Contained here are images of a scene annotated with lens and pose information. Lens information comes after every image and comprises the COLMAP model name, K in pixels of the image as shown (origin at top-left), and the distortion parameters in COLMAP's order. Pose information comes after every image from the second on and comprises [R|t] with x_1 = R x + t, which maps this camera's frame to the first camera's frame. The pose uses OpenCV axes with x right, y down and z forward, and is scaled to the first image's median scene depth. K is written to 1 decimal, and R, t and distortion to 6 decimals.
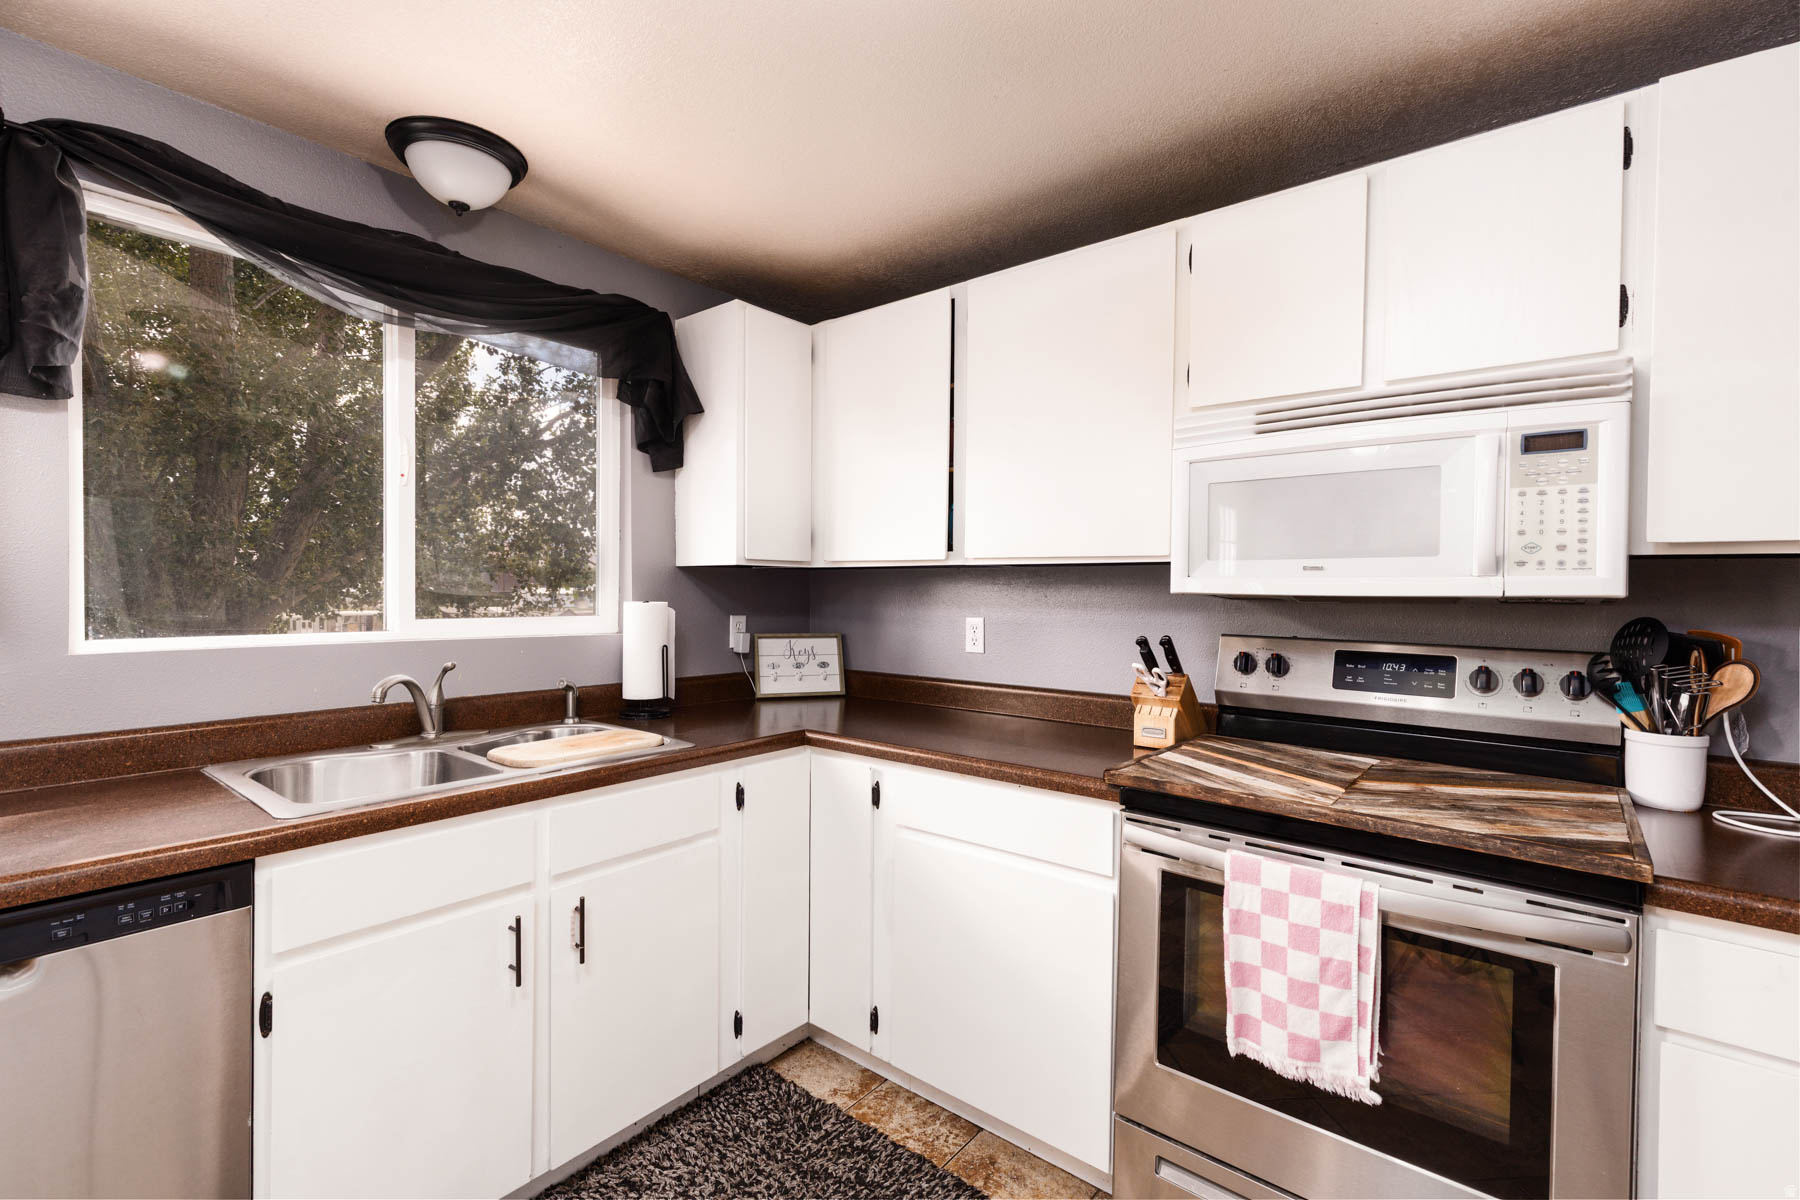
lens RADIAL K [[807.9, 0, 894.3], [0, 807.9, 600.9], [0, 0, 1]] dist [0.006499, -0.000957]
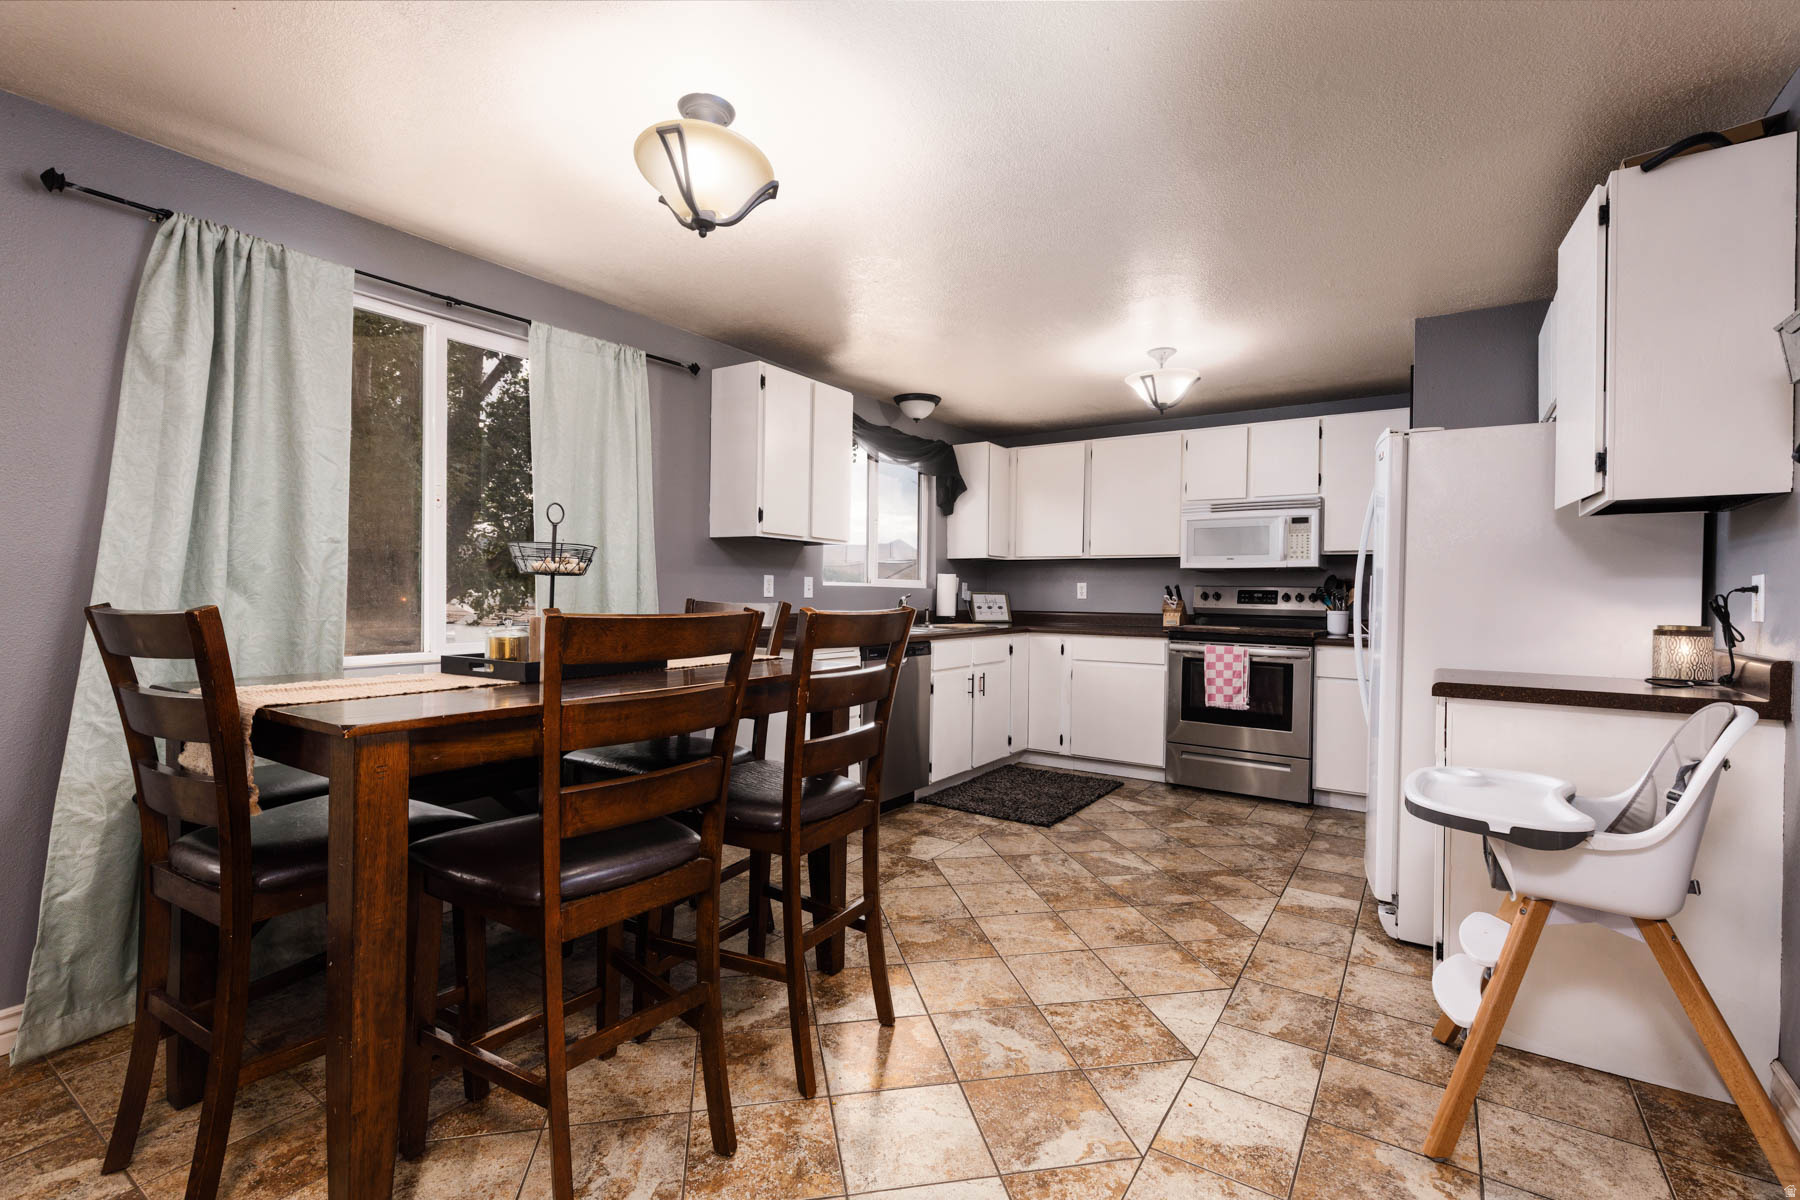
lens RADIAL K [[807.9, 0, 894.3], [0, 807.9, 600.9], [0, 0, 1]] dist [0.006499, -0.000957]
pose [[0.995856, 0.001022, 0.090938, -0.942061], [-0.000646, 0.999991, -0.004168, 0.122770], [-0.090942, 0.004092, 0.995848, -1.770498]]
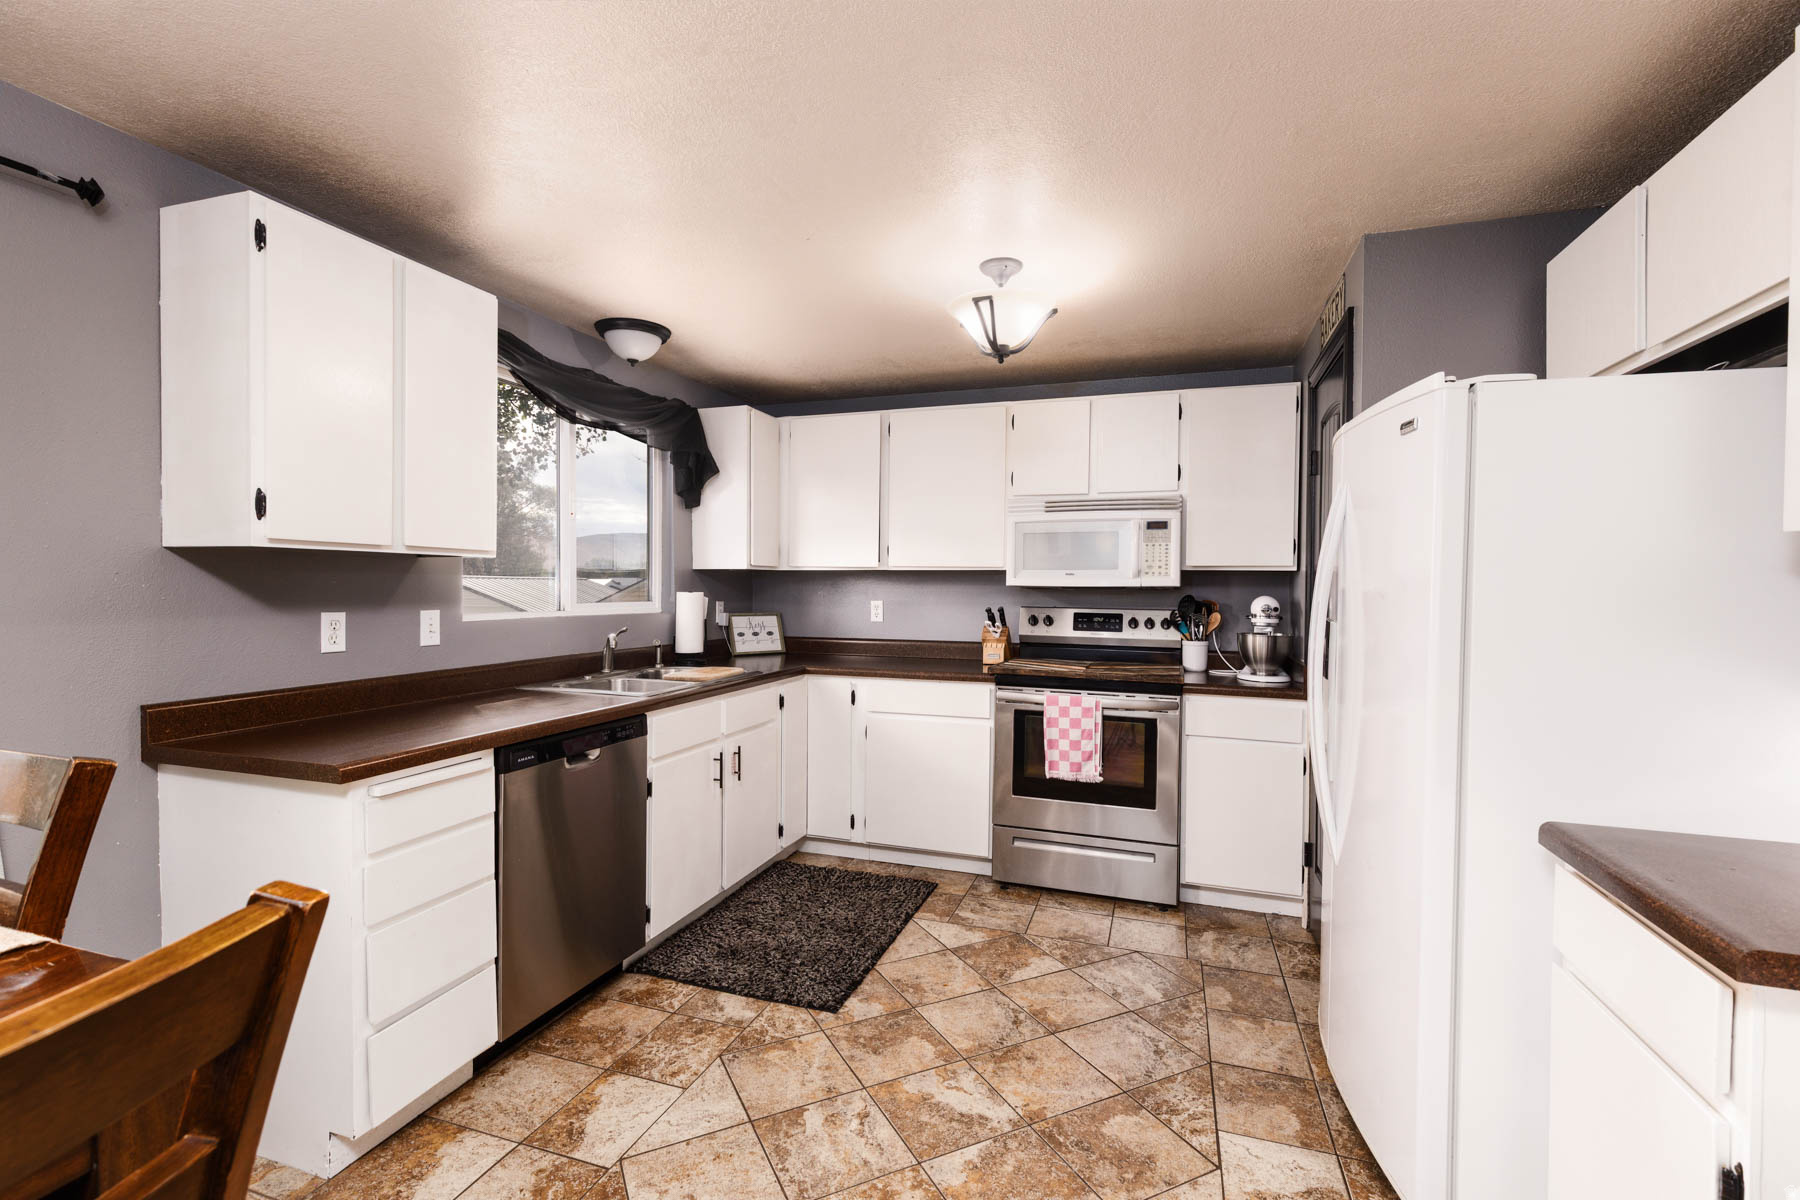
lens RADIAL K [[807.9, 0, 894.3], [0, 807.9, 600.9], [0, 0, 1]] dist [0.006499, -0.000957]
pose [[0.938037, -0.009737, 0.346399, -0.687453], [0.007072, 0.999935, 0.008955, 0.009693], [-0.346464, -0.005951, 0.938045, -0.894515]]
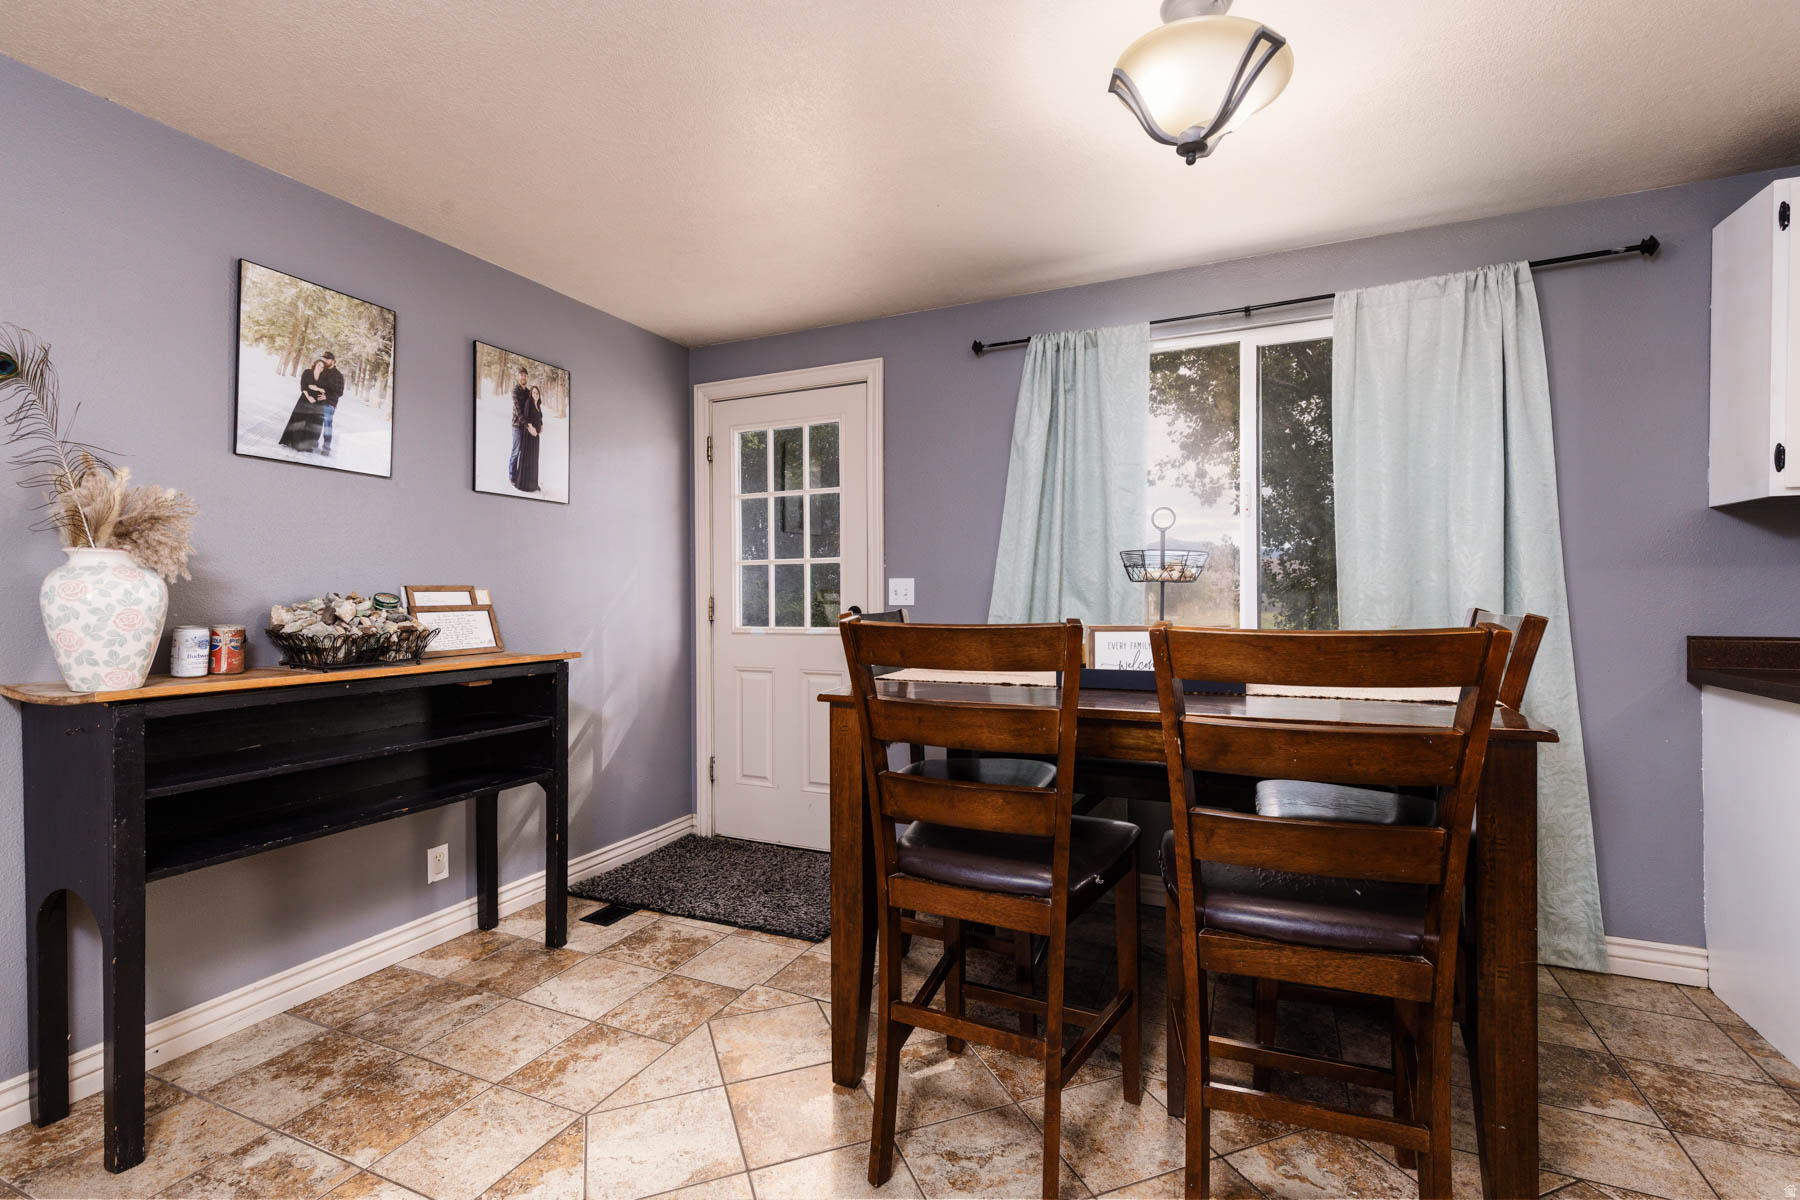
lens RADIAL K [[807.9, 0, 894.3], [0, 807.9, 600.9], [0, 0, 1]] dist [0.006499, -0.000957]
pose [[0.254013, -0.002883, -0.967197, -0.276936], [-0.009083, 0.999944, -0.005366, 0.114270], [0.967158, 0.010148, 0.253973, -1.155898]]
